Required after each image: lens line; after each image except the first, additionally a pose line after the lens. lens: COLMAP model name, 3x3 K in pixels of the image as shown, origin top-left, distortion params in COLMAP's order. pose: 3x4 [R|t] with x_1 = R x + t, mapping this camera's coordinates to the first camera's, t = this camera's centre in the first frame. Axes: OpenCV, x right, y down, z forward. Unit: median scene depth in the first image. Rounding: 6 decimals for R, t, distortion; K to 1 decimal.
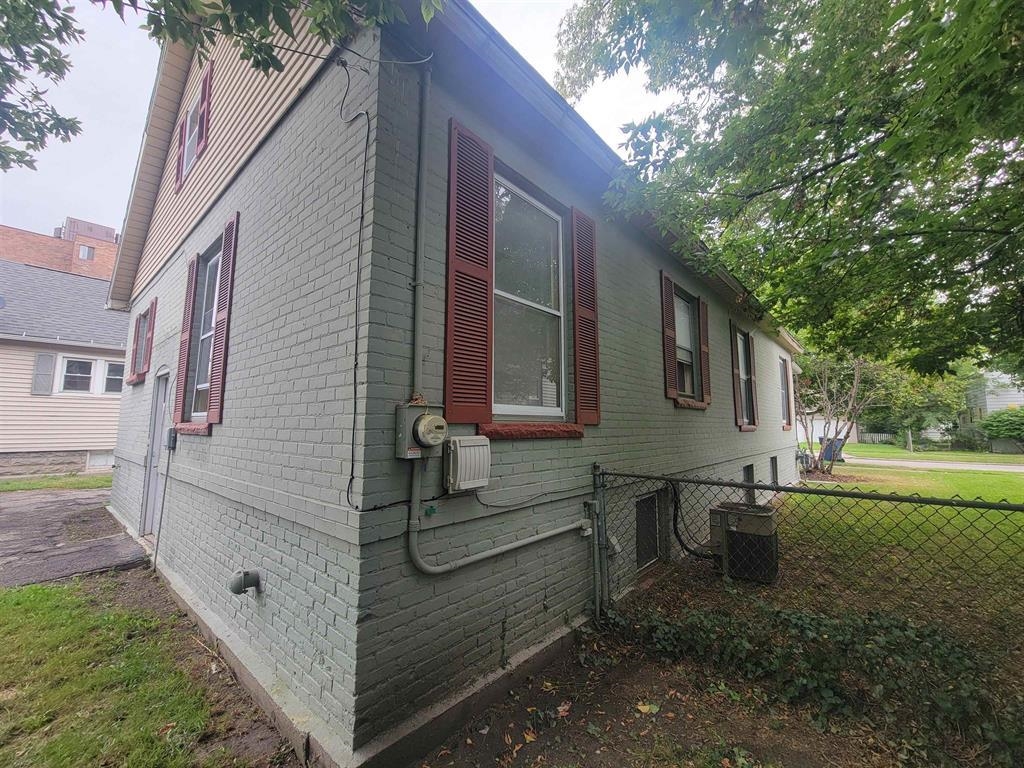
lens RADIAL K [[413.7, 0, 511.0], [0, 413.7, 378.5], [0, 0, 1]] dist [-0.002953, -0.000346]
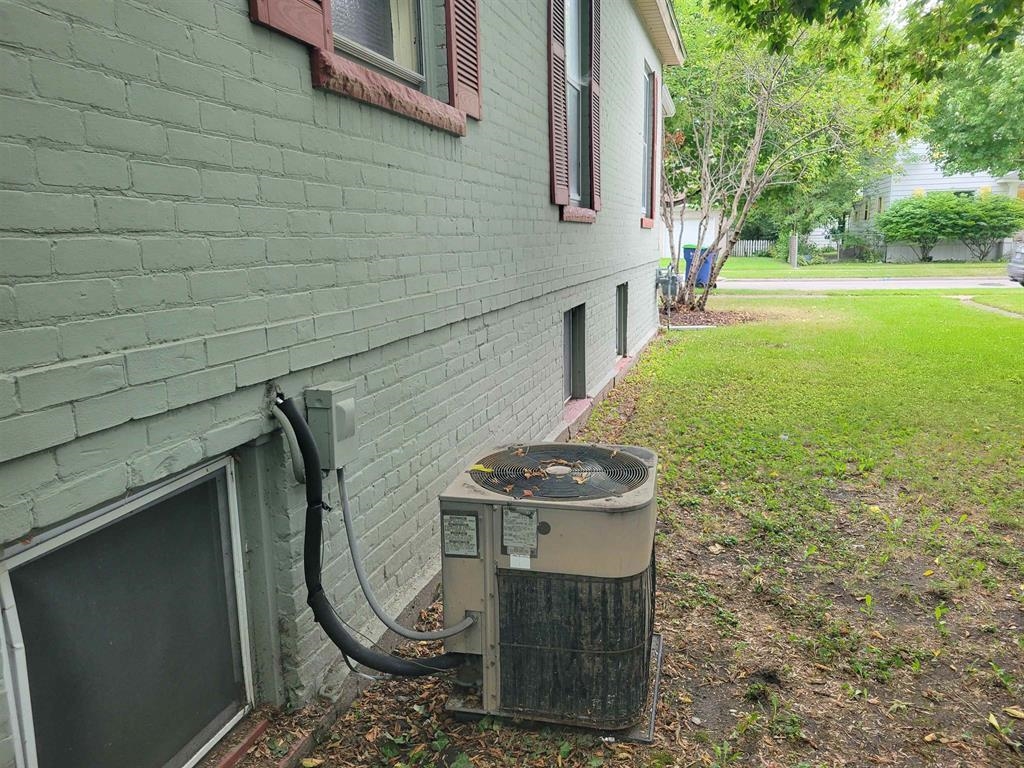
lens RADIAL K [[781.4, 0, 513.2], [0, 781.4, 385.7], [0, 0, 1]] dist [0.053602, 0.001481]
pose [[0.903671, -0.102597, 0.415754, 0.101471], [-0.022572, 0.958113, 0.285500, 0.034623], [-0.427631, -0.267383, 0.863503, 0.180581]]
